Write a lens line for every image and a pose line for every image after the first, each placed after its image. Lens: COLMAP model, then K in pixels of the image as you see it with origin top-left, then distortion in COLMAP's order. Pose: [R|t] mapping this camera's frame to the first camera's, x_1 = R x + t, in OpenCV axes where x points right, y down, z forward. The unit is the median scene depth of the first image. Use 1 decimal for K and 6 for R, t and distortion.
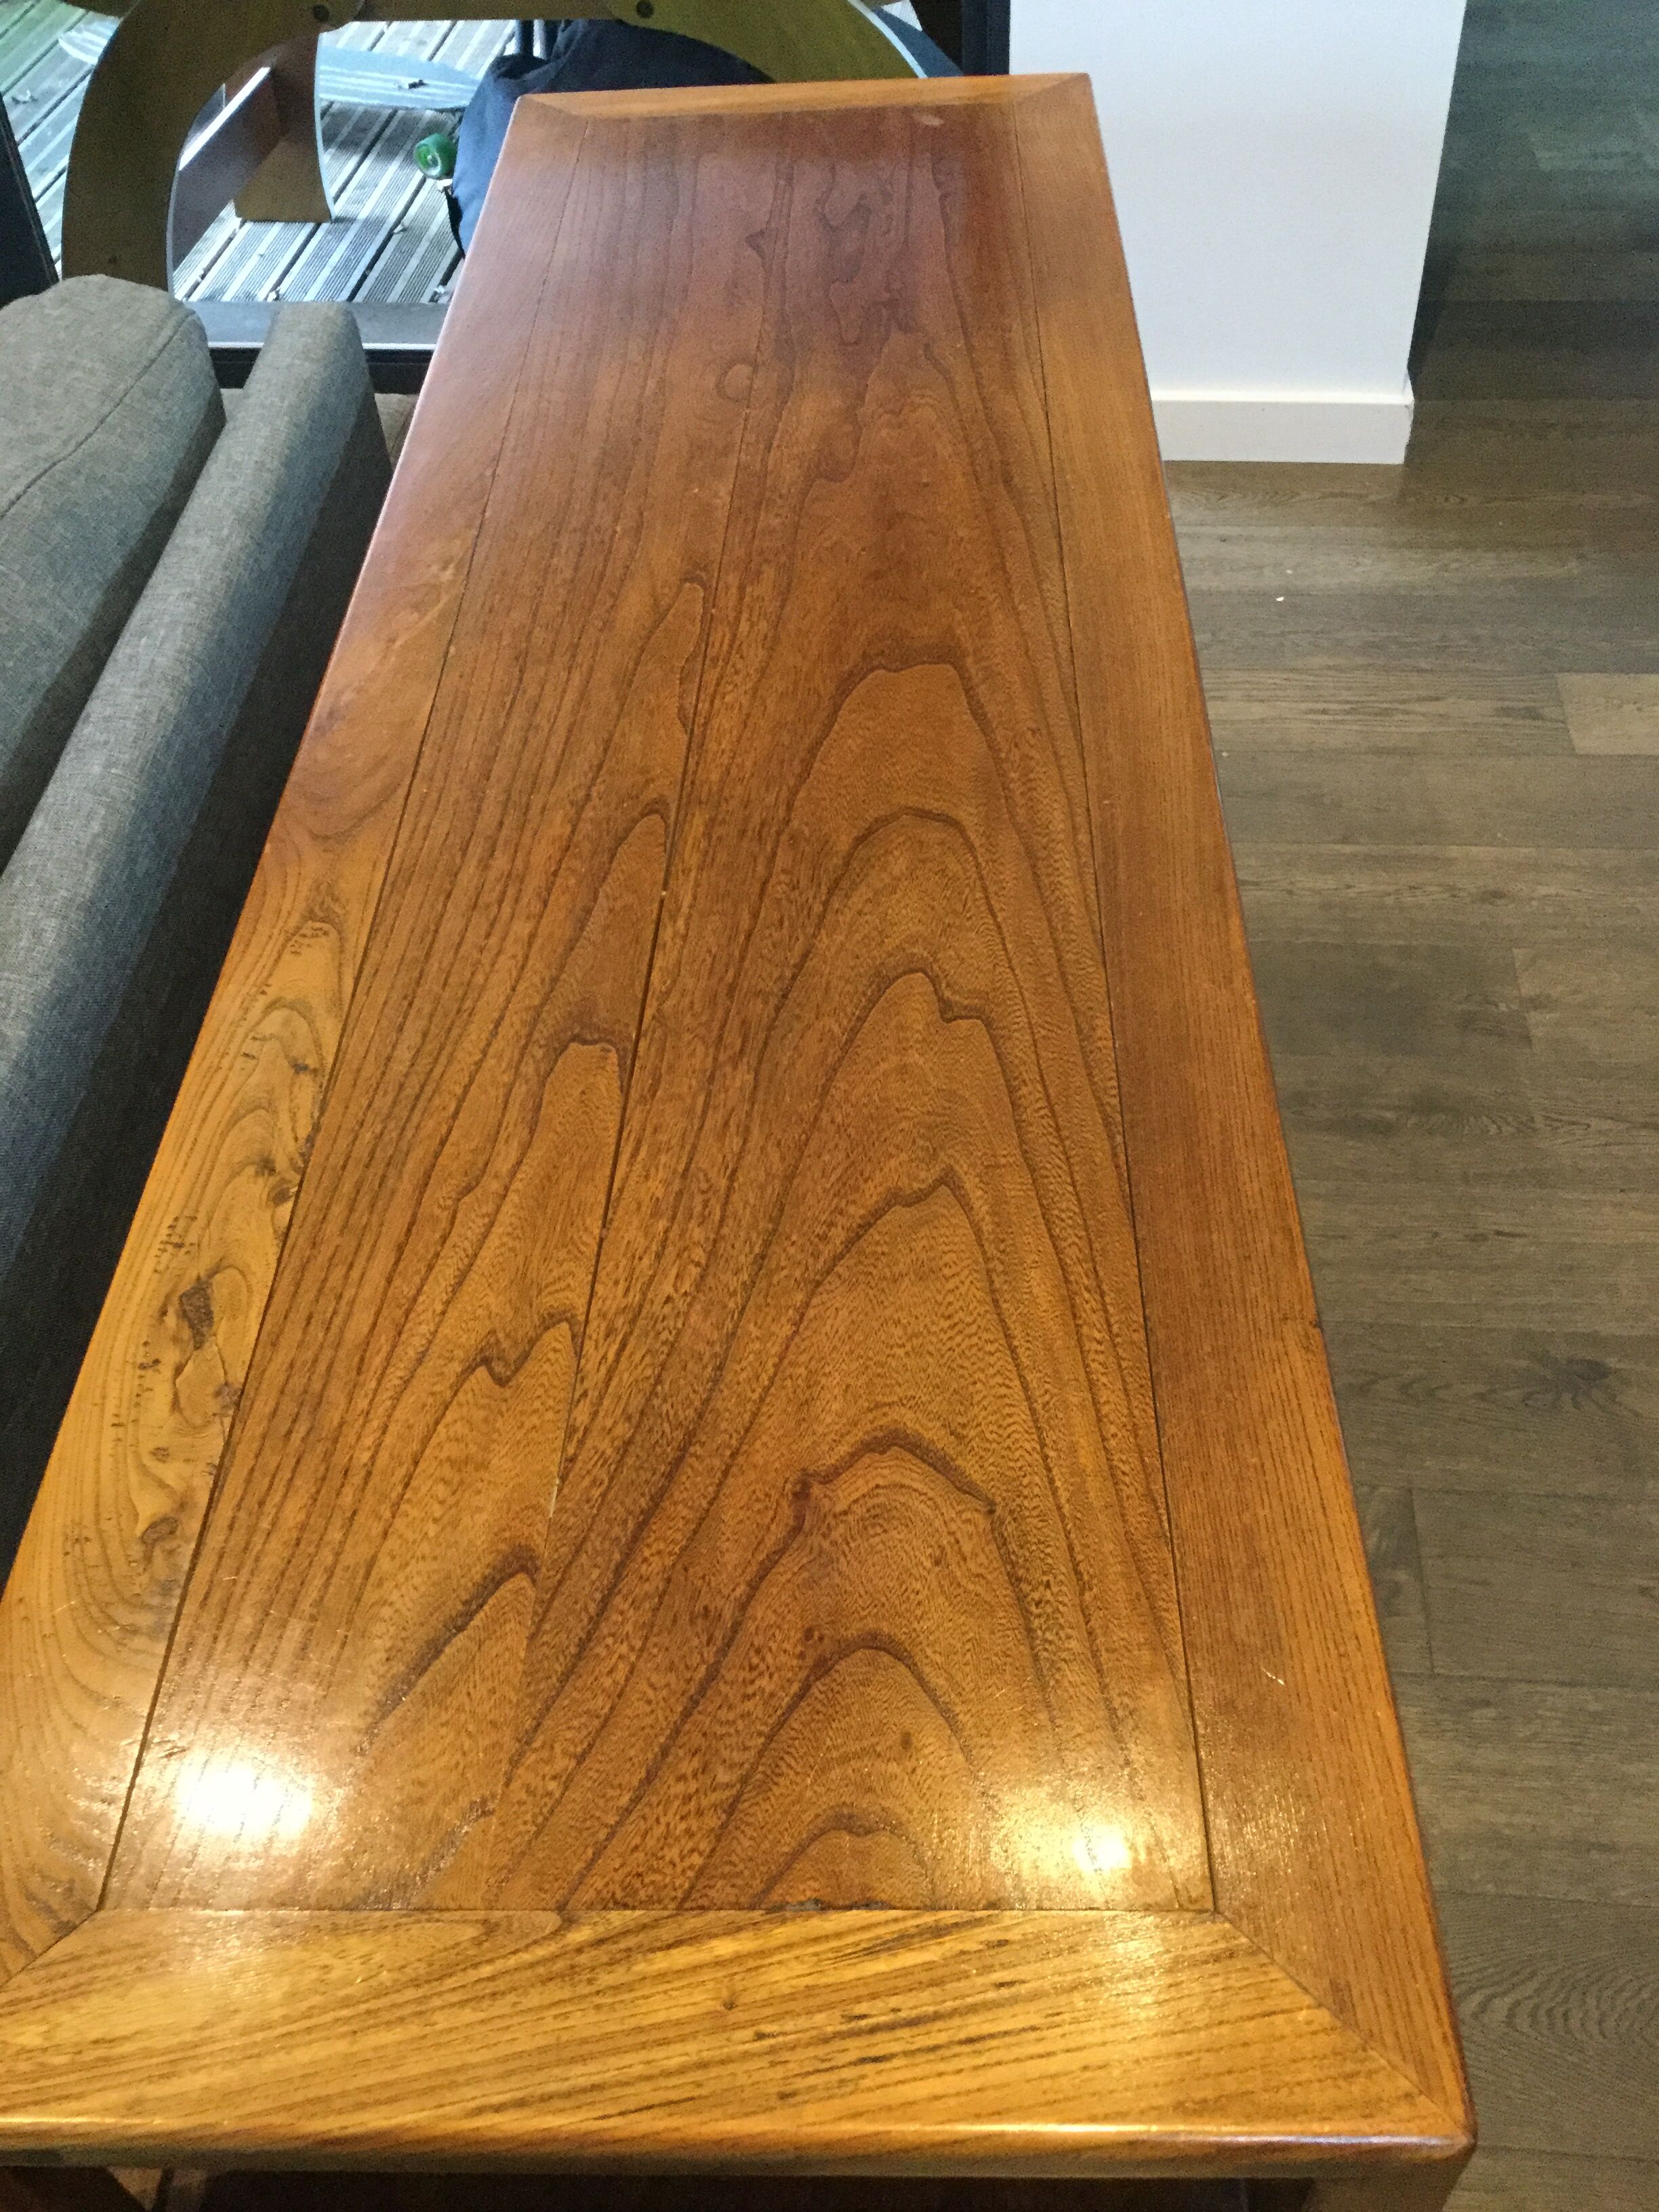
lens RADIAL K [[2011.9, 0, 822.2], [0, 2011.9, 1117.0], [0, 0, 1]] dist [0.087389, -0.184497]
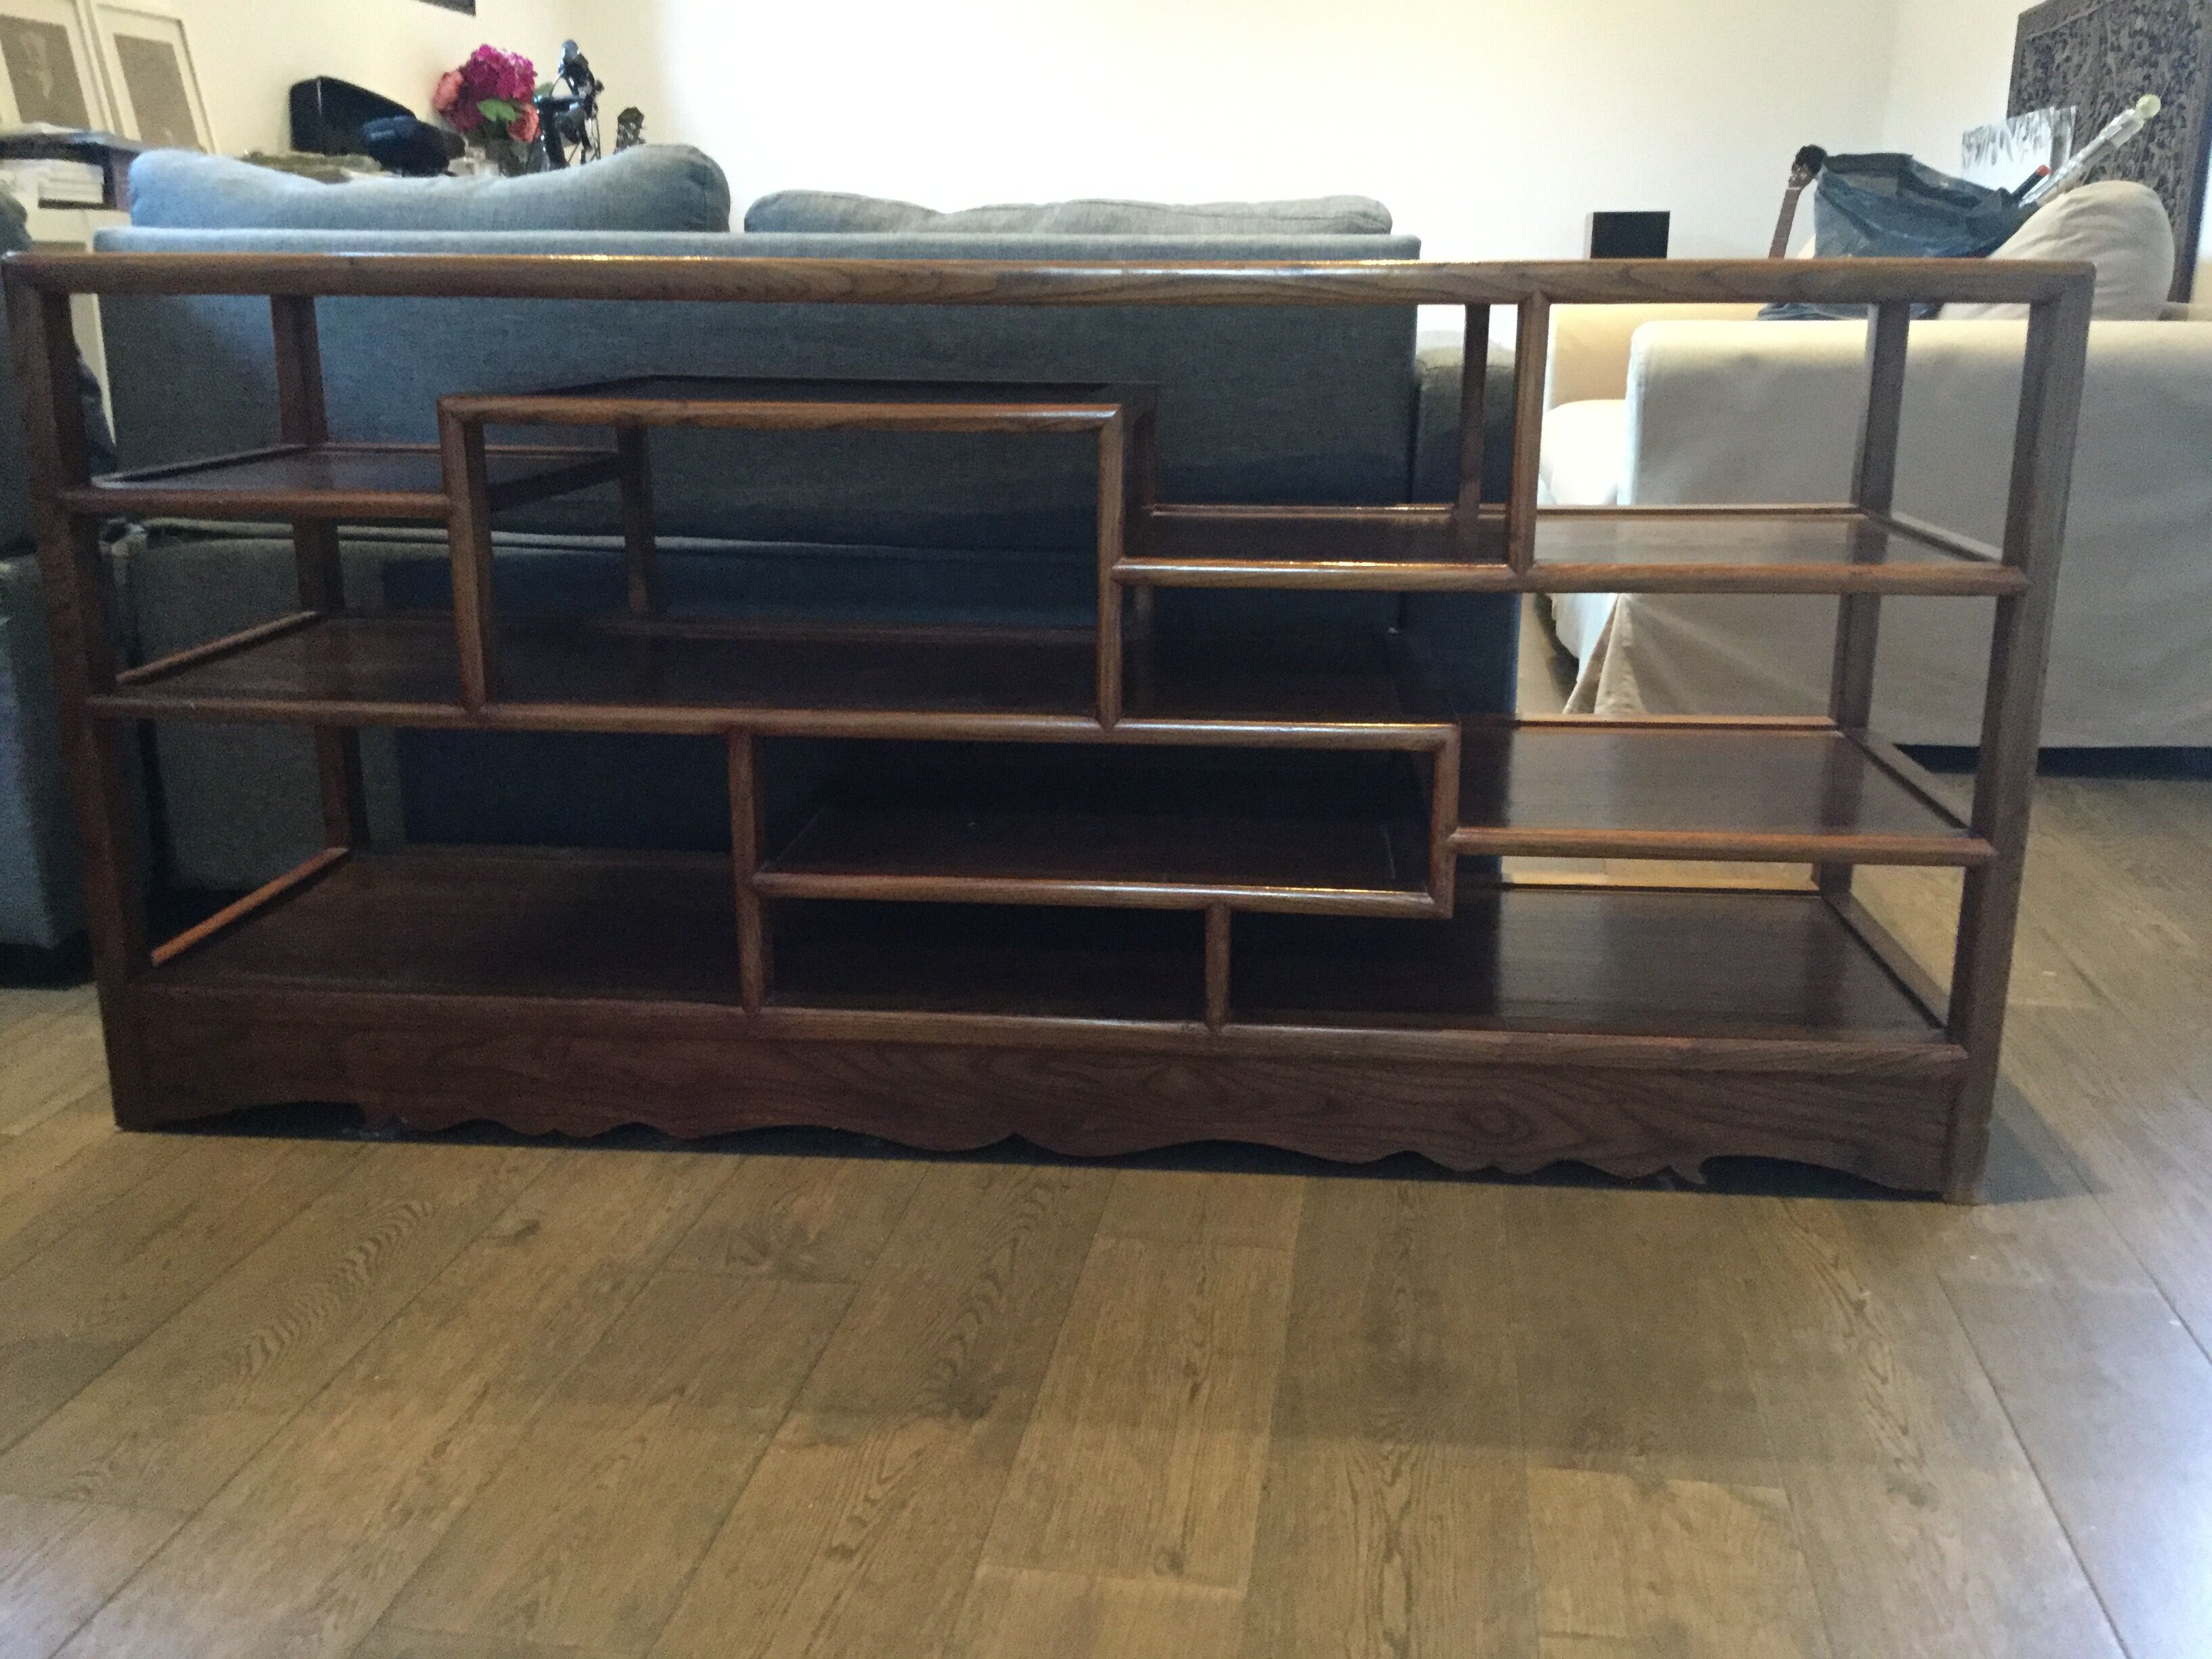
lens RADIAL K [[1991.2, 0, 1097.8], [0, 1991.2, 837.9], [0, 0, 1]] dist [0.097188, -0.185252]
pose [[-0.058595, 0.310015, -0.948924, 2.082550], [-0.719764, 0.645553, 0.255348, -0.519051], [0.691742, 0.697963, 0.185311, 1.394729]]
